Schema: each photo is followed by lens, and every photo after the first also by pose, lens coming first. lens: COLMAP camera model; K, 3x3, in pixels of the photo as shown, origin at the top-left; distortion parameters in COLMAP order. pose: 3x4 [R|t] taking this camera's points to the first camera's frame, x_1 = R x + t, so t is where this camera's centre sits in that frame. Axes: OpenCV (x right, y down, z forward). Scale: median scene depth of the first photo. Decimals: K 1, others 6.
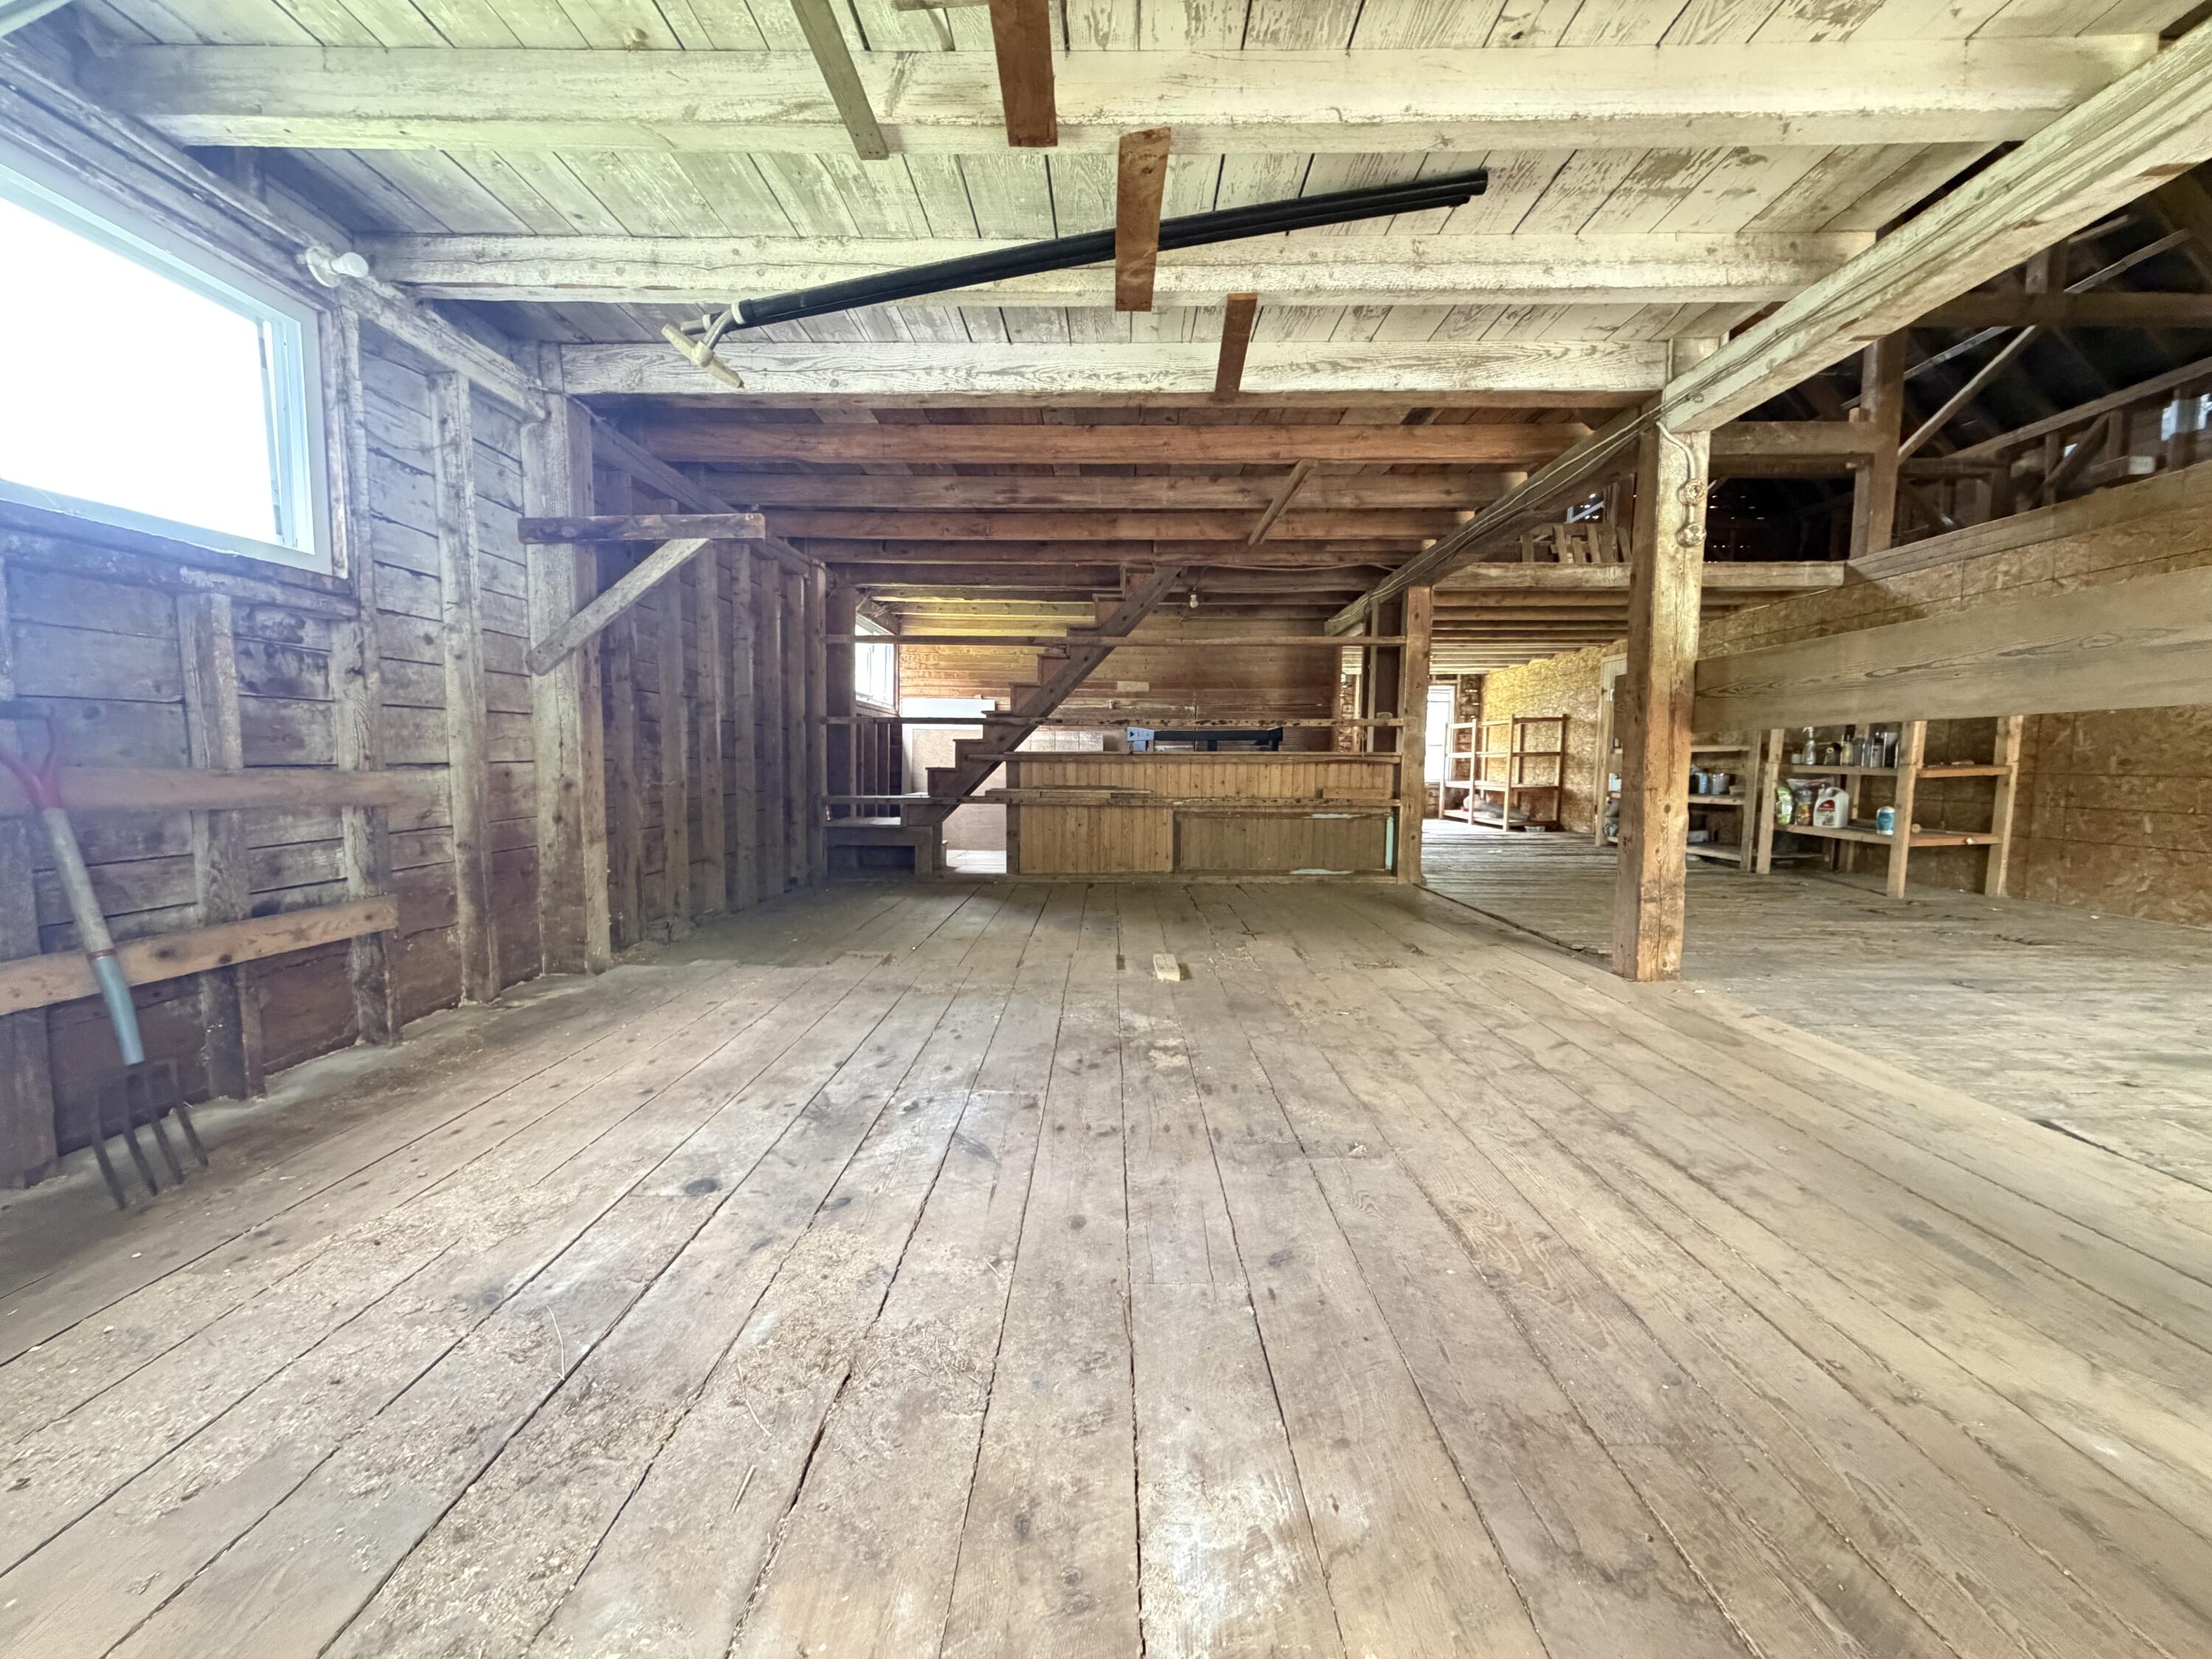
lens RADIAL K [[878.8, 0, 1097.8], [0, 878.8, 831.7], [0, 0, 1]] dist [0.000691, -0.000164]
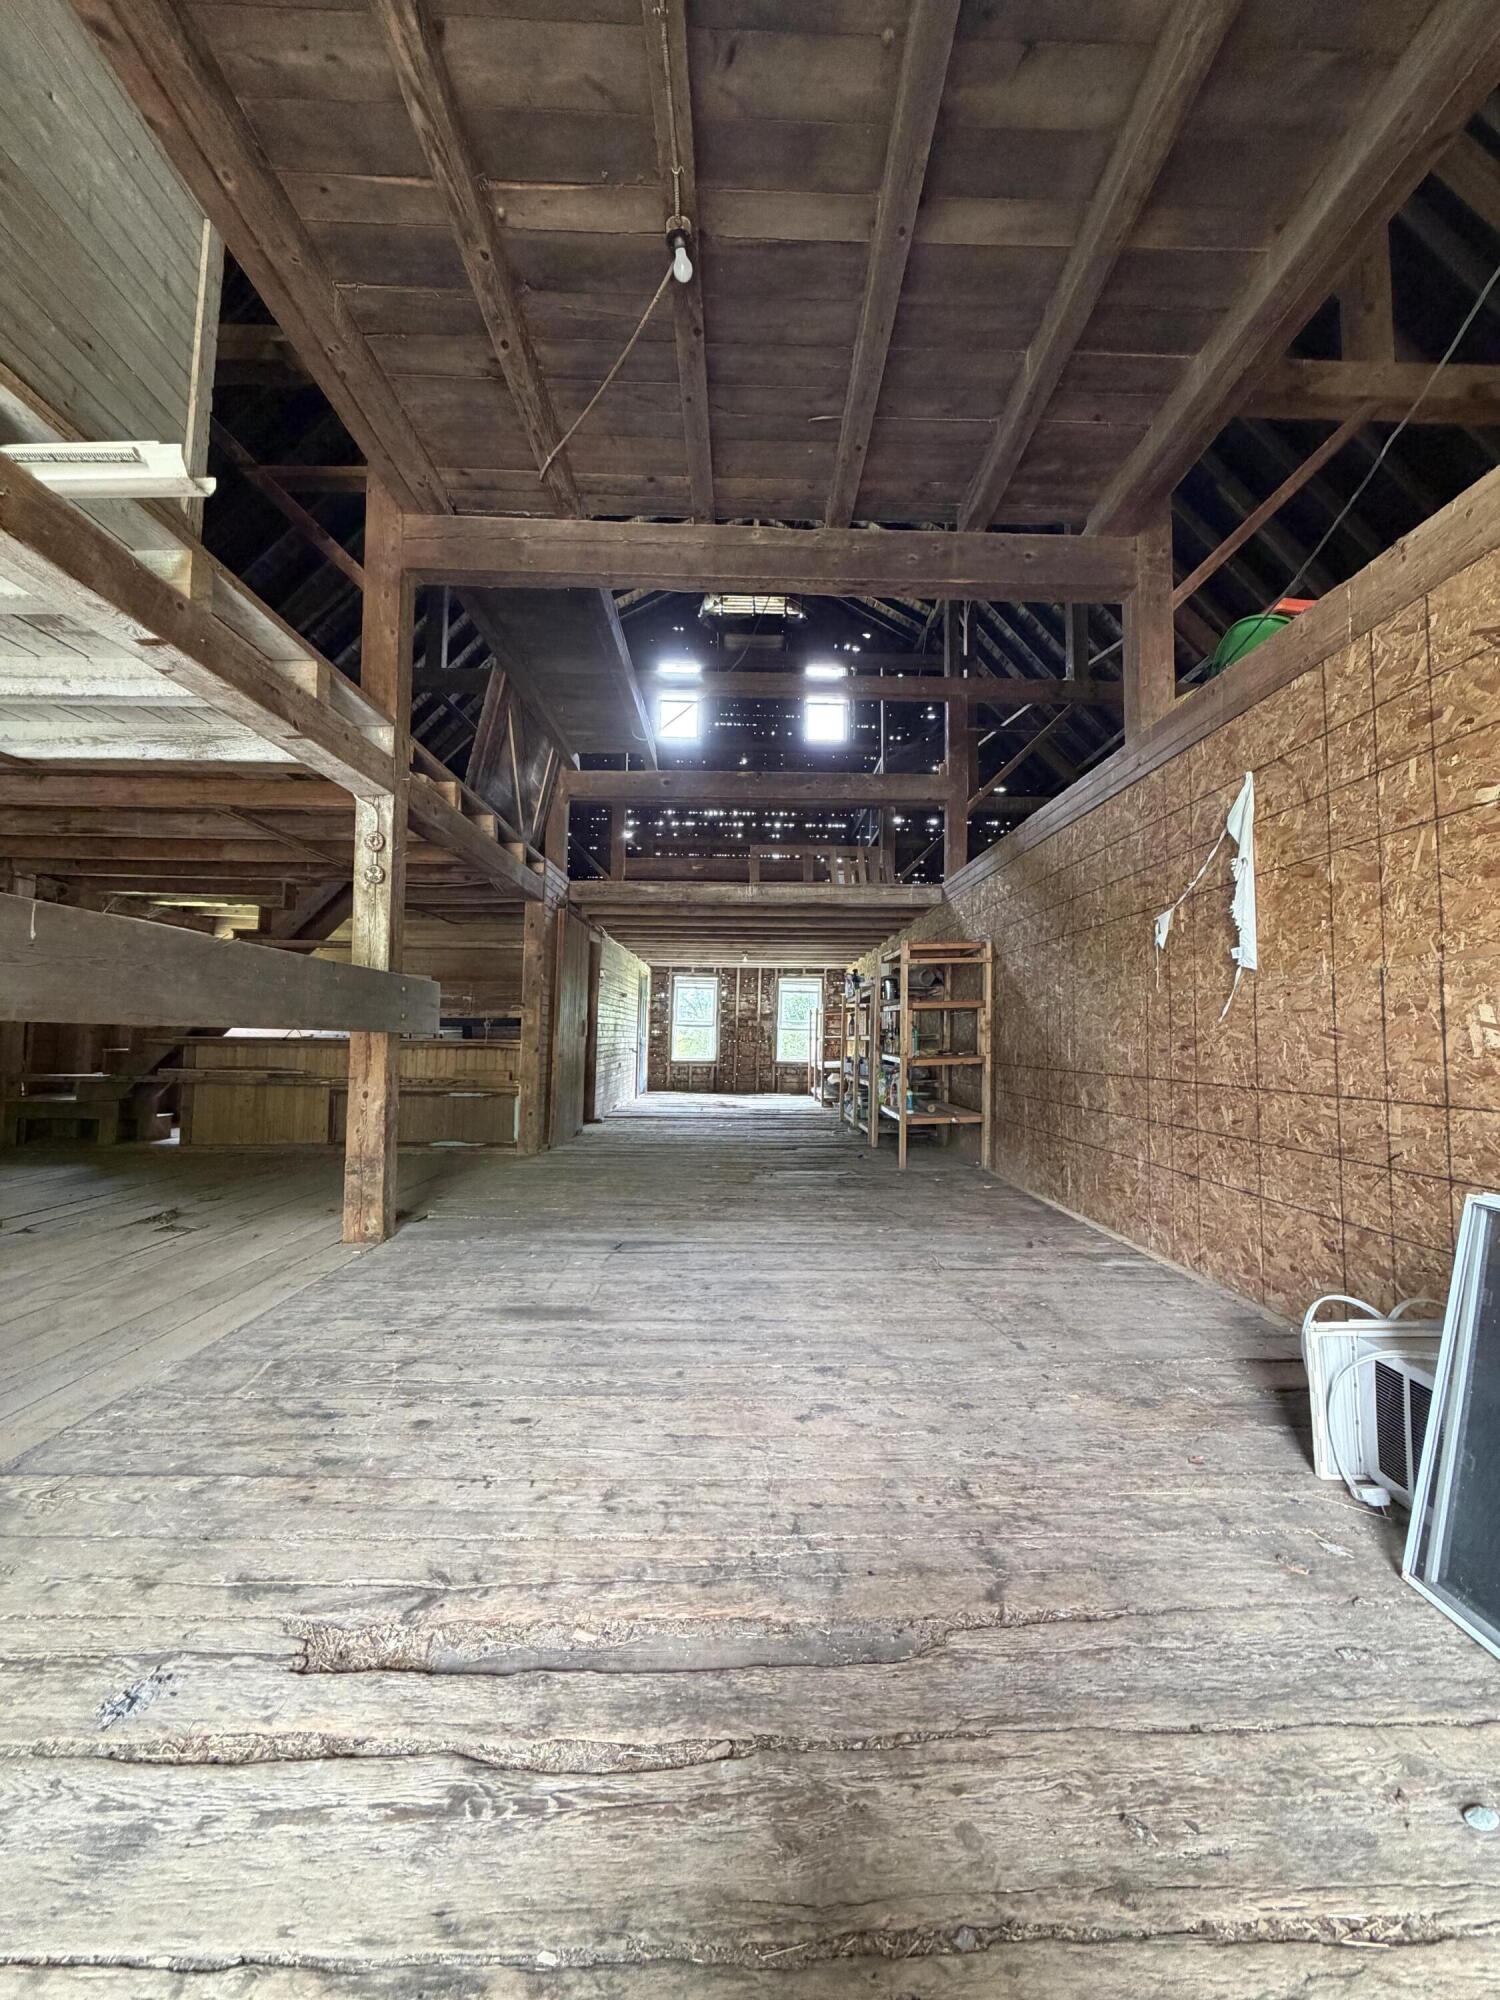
lens RADIAL K [[794.6, 0, 750.3], [0, 794.6, 996.0], [0, 0, 1]] dist [0.000691, -0.000164]
pose [[0.999371, 0.009784, 0.034075, 1.127175], [-0.005180, 0.991147, -0.132666, -0.018759], [-0.035072, 0.132406, 0.990575, -0.110267]]
